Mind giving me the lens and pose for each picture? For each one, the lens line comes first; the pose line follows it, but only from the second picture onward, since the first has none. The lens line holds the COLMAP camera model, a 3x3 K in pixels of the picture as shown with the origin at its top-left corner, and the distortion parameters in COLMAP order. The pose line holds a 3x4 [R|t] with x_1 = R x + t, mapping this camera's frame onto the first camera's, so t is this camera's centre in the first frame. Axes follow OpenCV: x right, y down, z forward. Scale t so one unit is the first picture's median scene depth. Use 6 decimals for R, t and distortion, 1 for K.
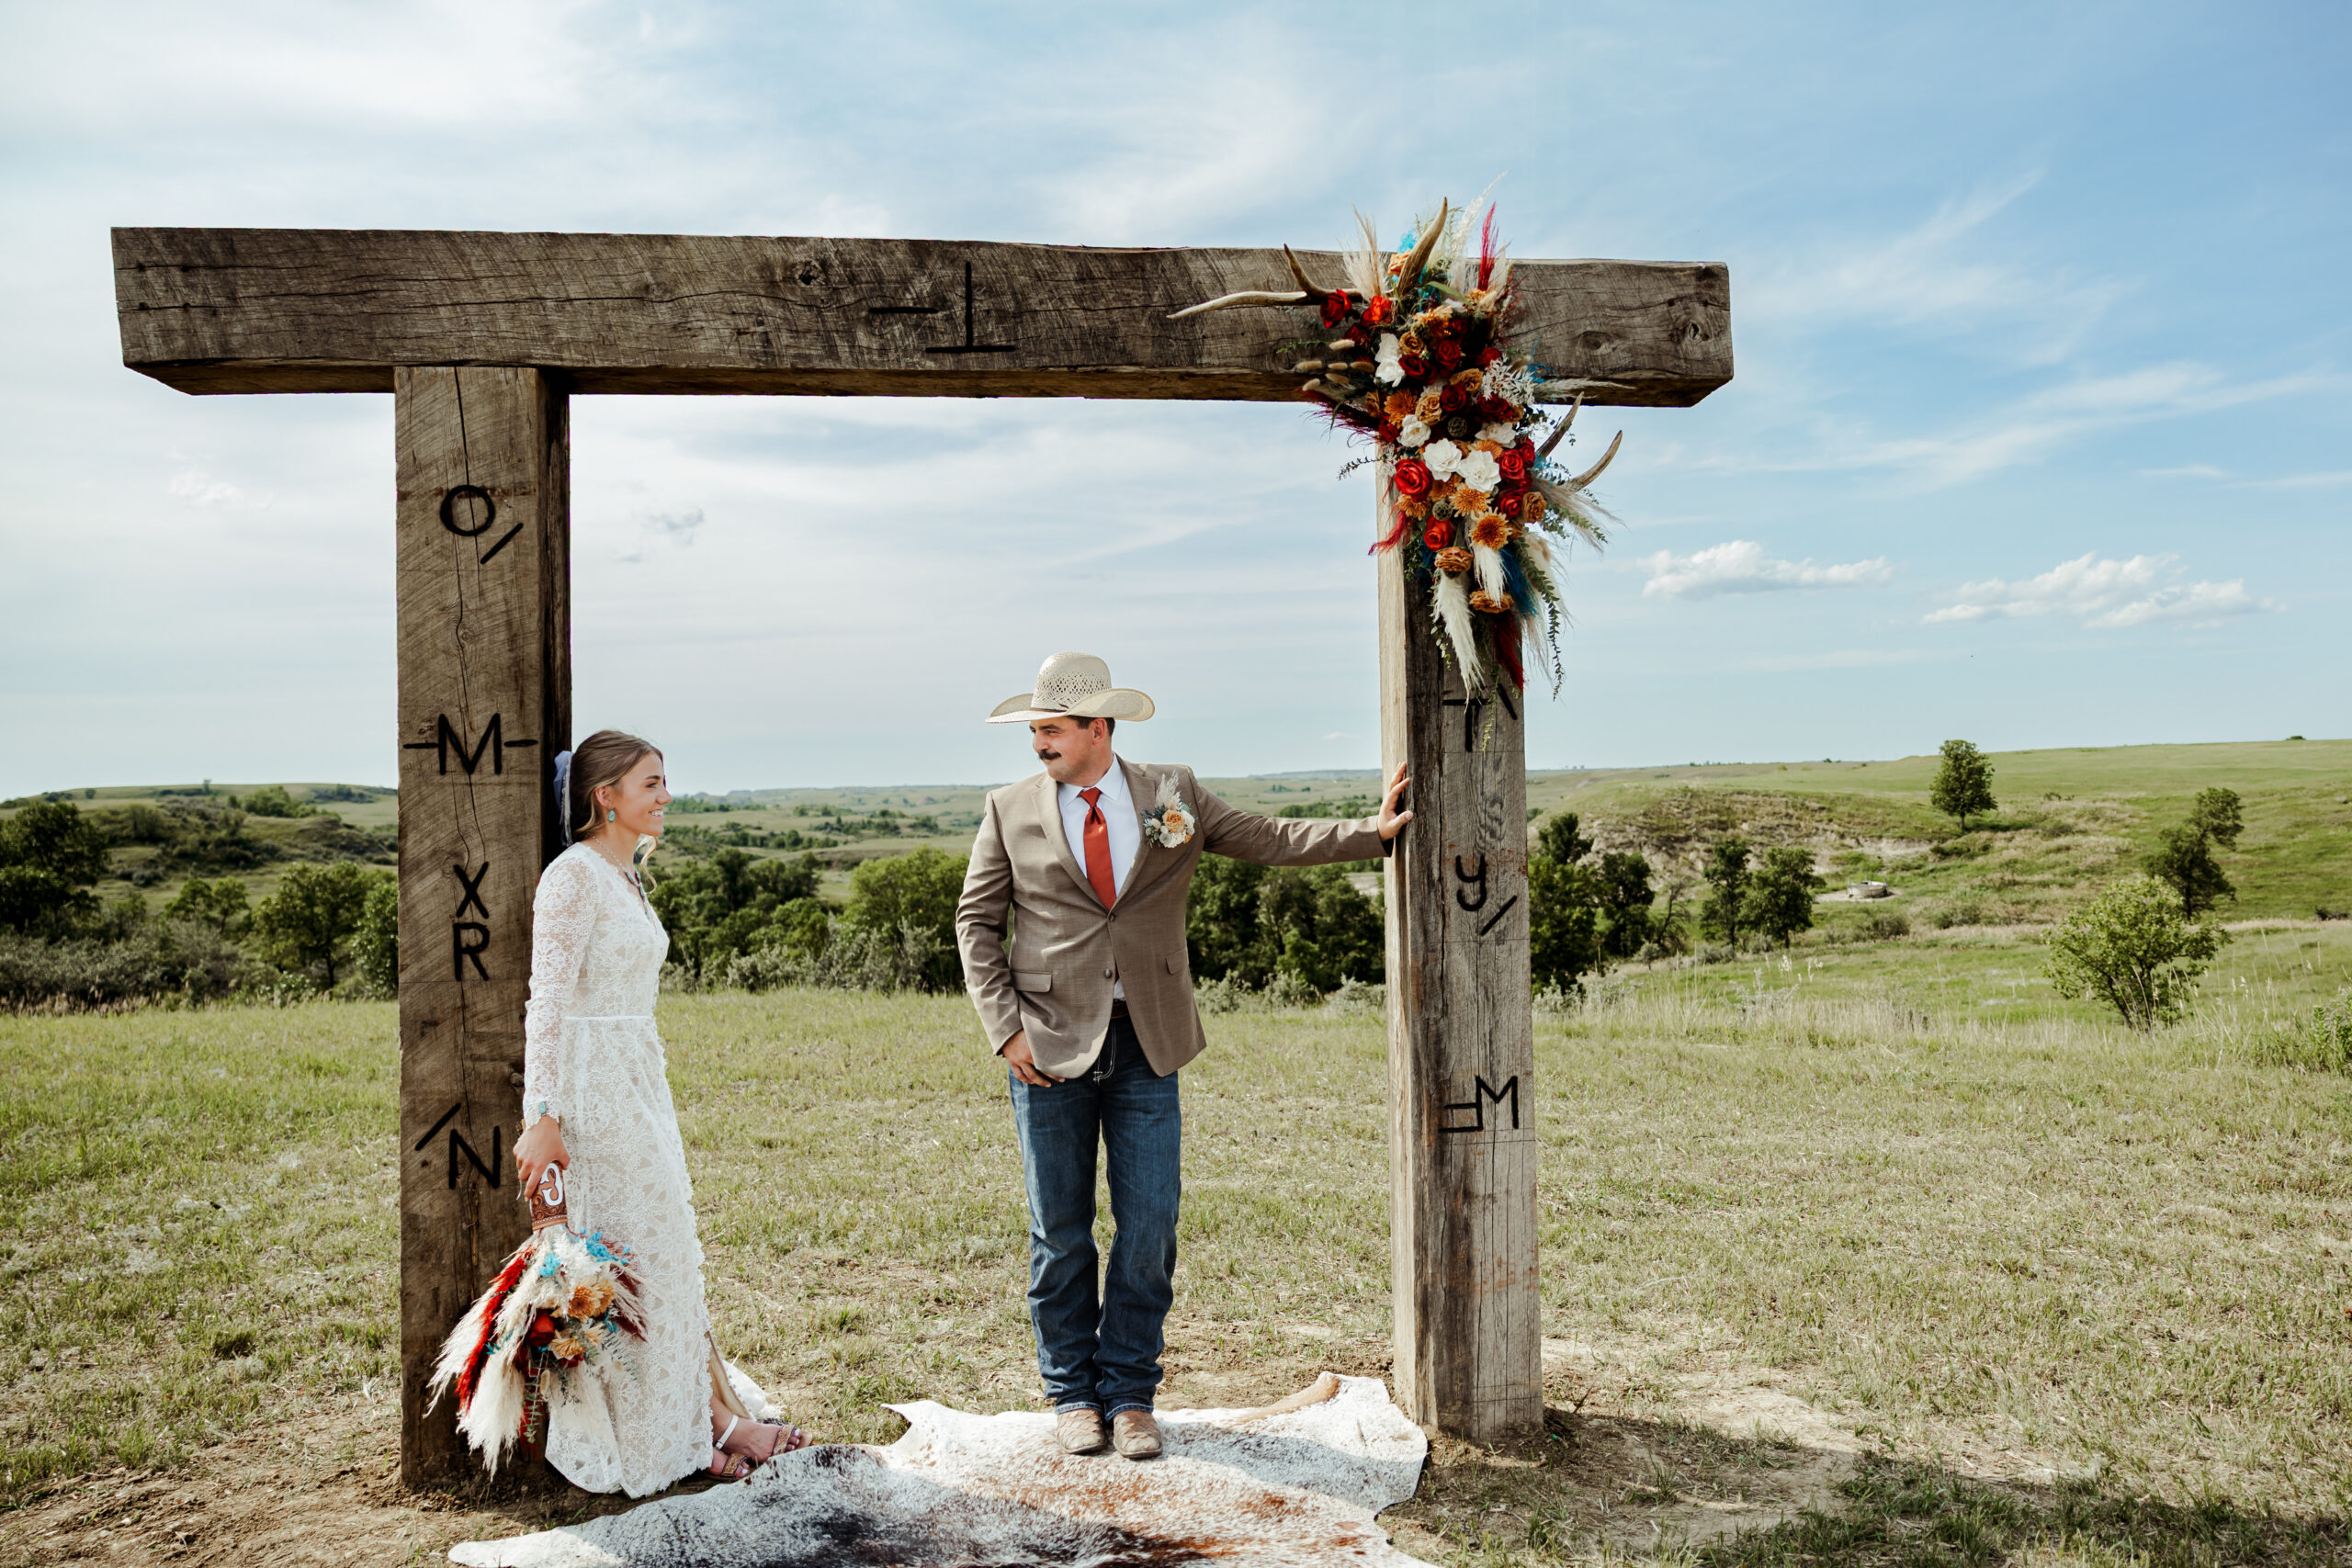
lens RADIAL K [[1671.5, 0, 1244.5], [0, 1671.5, 735.4], [0, 0, 1]] dist [0.002744, 0.010335]
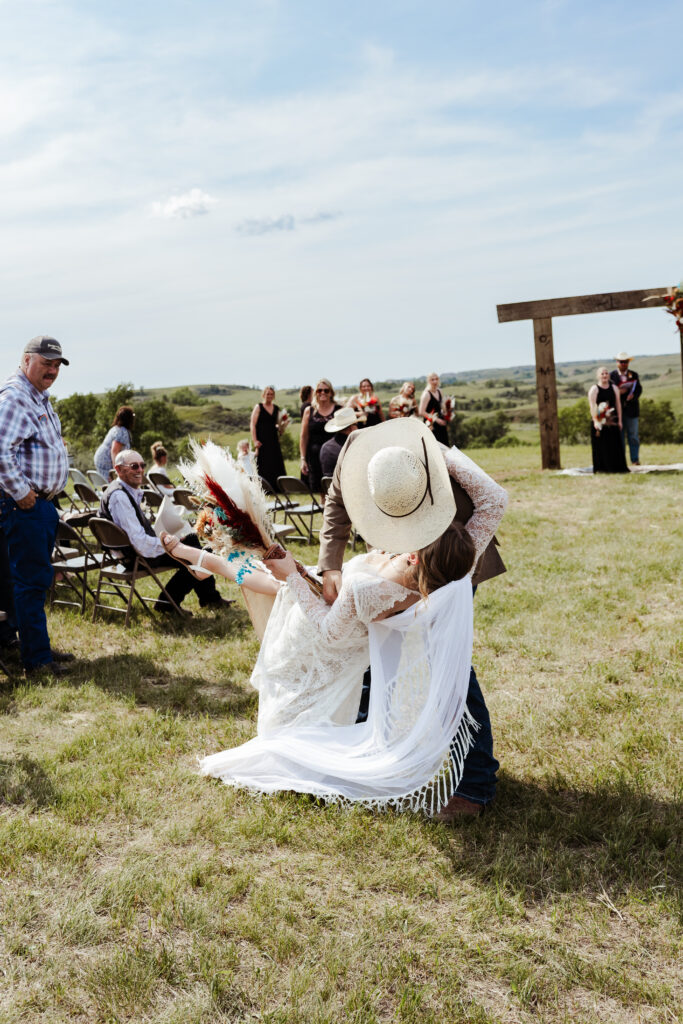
lens RADIAL K [[1224.5, 0, 282.7], [0, 1224.5, 532.3], [0, 0, 1]] dist [-0.036842, -0.009320]
pose [[0.911434, -0.010142, -0.411321, 0.652982], [0.078810, 0.985489, 0.150333, -0.183551], [0.403828, -0.169435, 0.899008, -4.194445]]
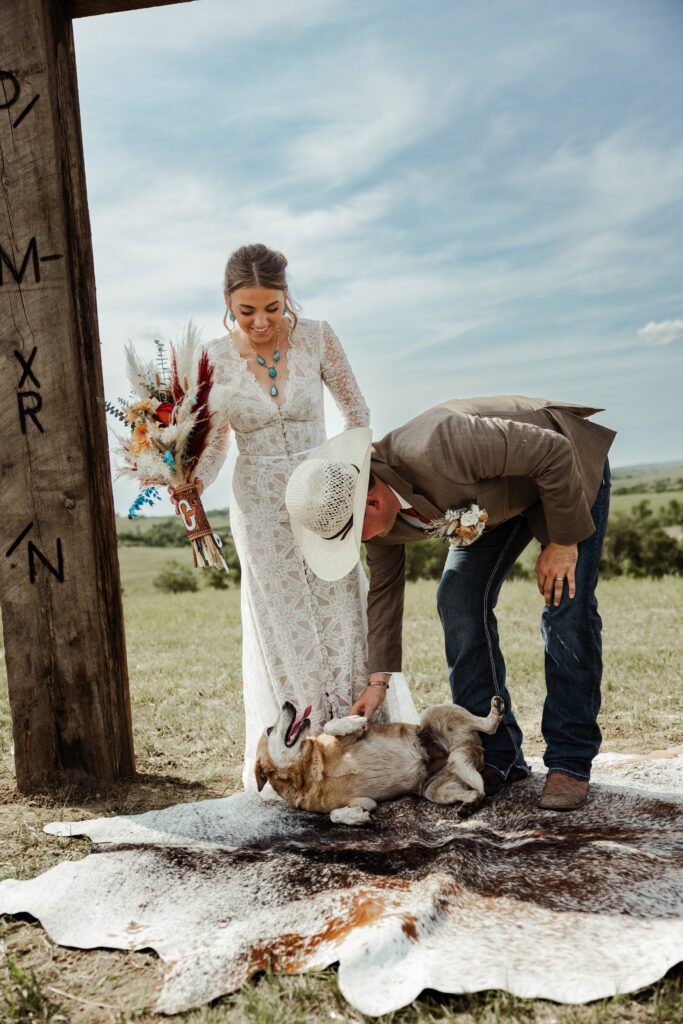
lens RADIAL K [[1041.9, 0, 341.5], [0, 1041.9, 512.0], [0, 0, 1]] dist [0.004082, 0.001175]
pose [[0.970924, -0.061283, -0.231411, -0.020512], [0.073381, 0.996331, 0.044033, 0.181572], [0.227863, -0.059734, 0.971859, 0.210721]]
